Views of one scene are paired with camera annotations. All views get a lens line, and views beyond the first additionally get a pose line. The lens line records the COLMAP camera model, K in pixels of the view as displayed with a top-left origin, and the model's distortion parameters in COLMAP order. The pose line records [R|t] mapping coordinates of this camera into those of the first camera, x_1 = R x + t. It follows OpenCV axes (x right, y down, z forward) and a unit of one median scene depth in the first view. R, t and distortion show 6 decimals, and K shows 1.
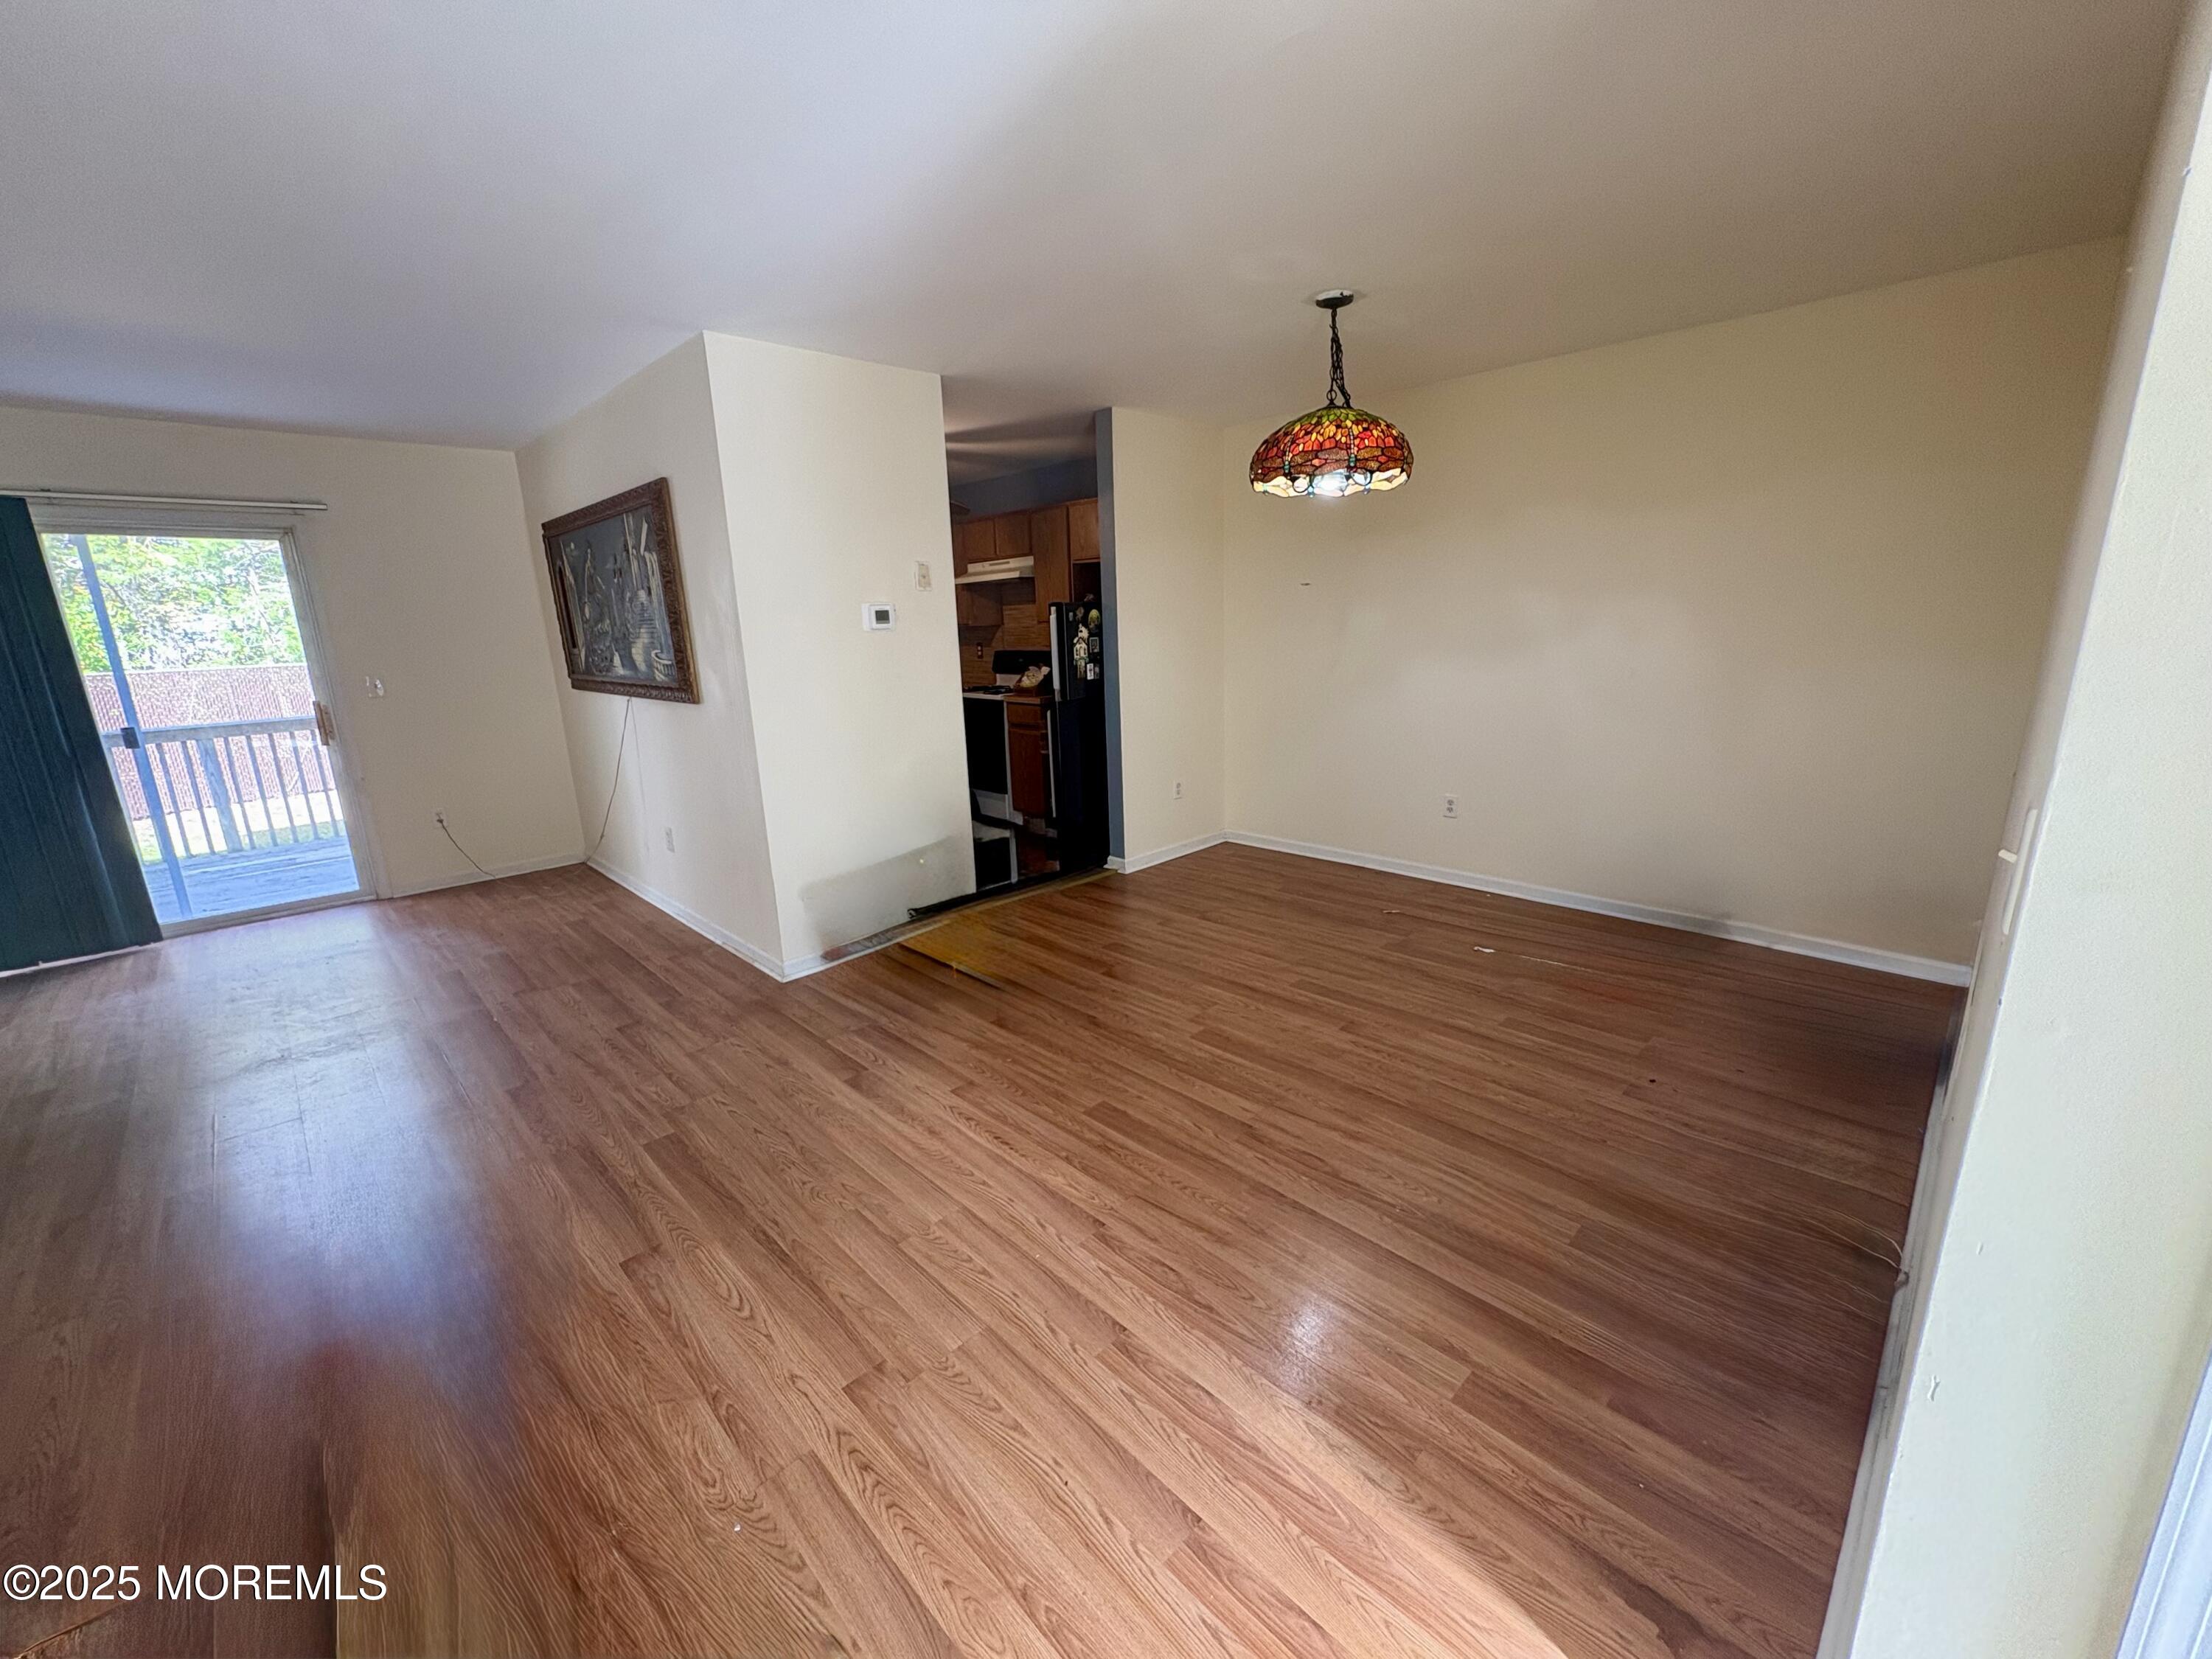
lens RADIAL K [[886.3, 0, 1099.6], [0, 886.3, 834.8], [0, 0, 1]] dist [0.003899, 0.000031]
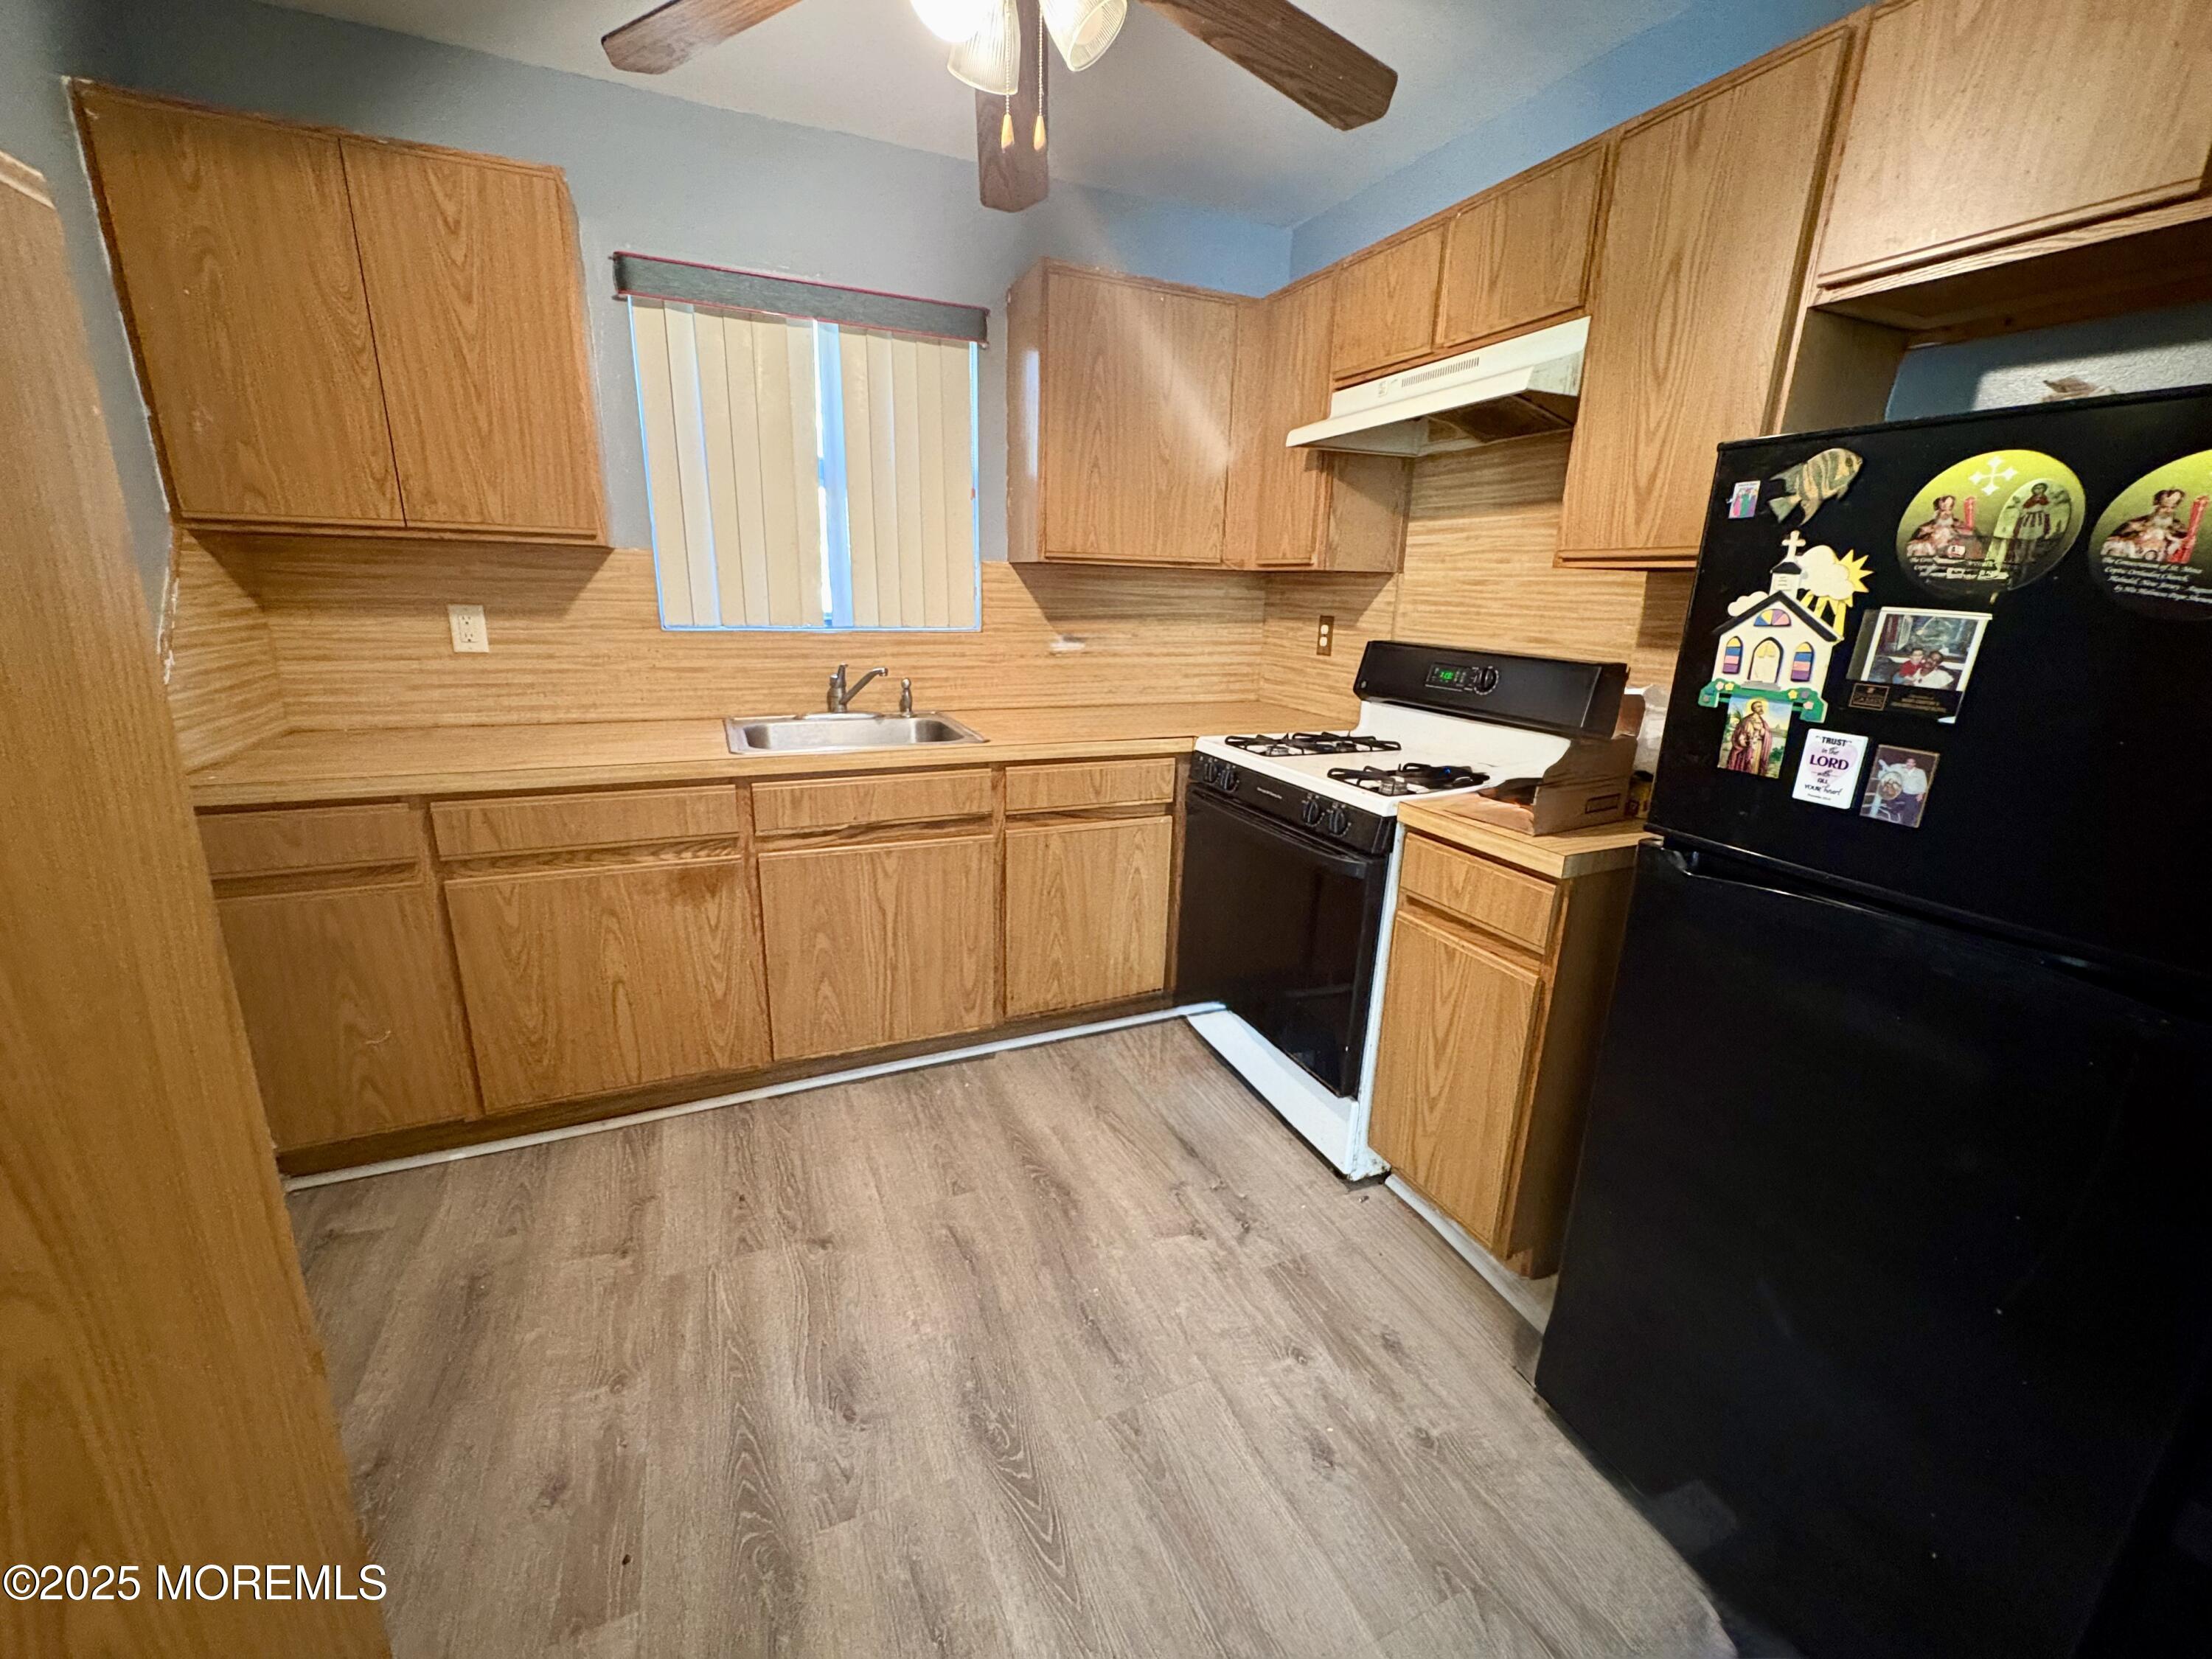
lens RADIAL K [[886.3, 0, 1093.3], [0, 886.3, 833.6], [0, 0, 1]] dist [0.003899, 0.000031]
pose [[0.938358, 0.148247, -0.312262, -0.097540], [-0.140668, 0.988950, 0.046792, -0.127164], [0.315748, 0.000018, 0.948843, 0.604575]]
